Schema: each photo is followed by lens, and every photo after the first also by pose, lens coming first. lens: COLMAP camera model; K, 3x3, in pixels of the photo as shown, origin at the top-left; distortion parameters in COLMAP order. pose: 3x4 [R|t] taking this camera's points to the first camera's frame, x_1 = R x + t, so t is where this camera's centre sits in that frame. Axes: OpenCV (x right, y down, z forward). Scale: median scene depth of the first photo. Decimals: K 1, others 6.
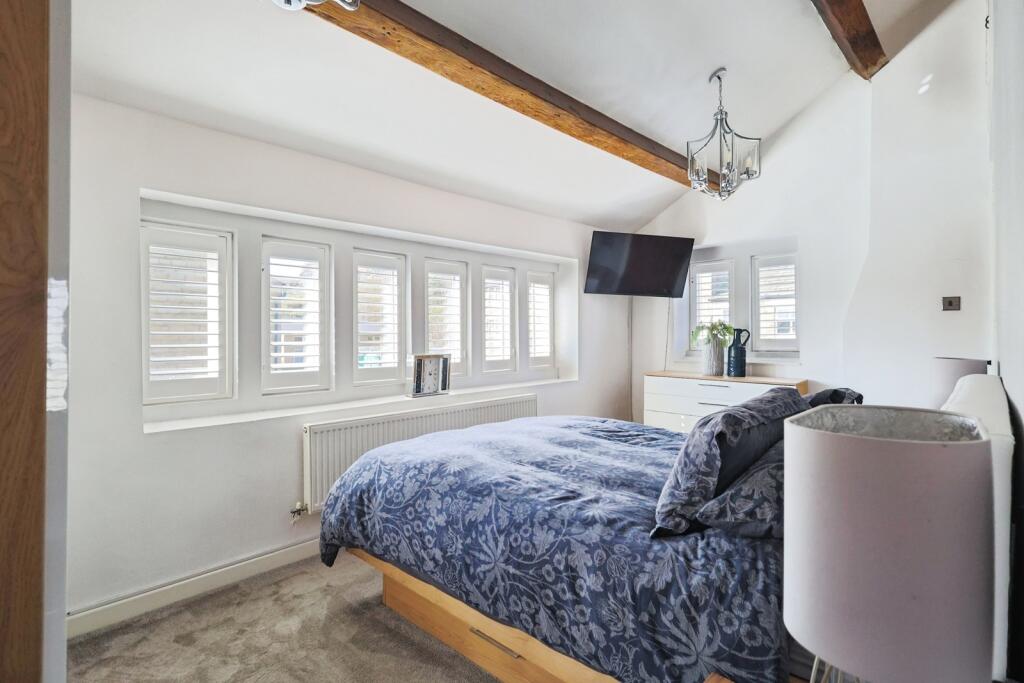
lens RADIAL K [[507.6, 0, 512.0], [0, 507.6, 341.5], [0, 0, 1]] dist [0.001150, 0.000350]
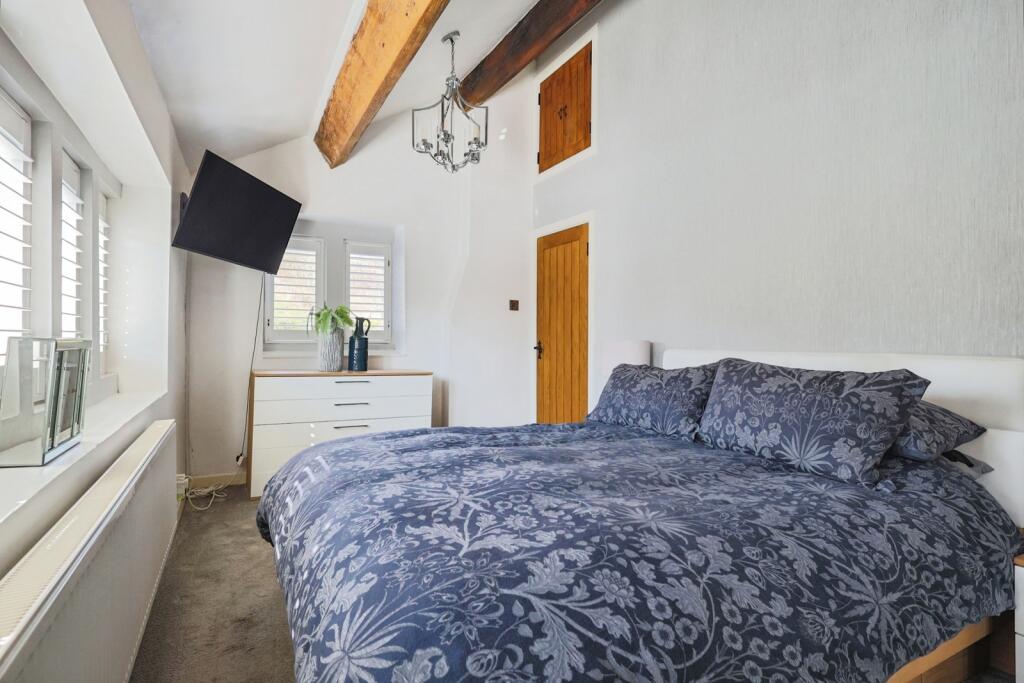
lens RADIAL K [[507.6, 0, 512.0], [0, 507.6, 341.5], [0, 0, 1]] dist [0.001150, 0.000350]
pose [[0.314730, 0.006187, 0.949161, -0.733566], [0.001558, 0.999974, -0.007035, 0.055886], [-0.949180, 0.003693, 0.314712, 1.049296]]
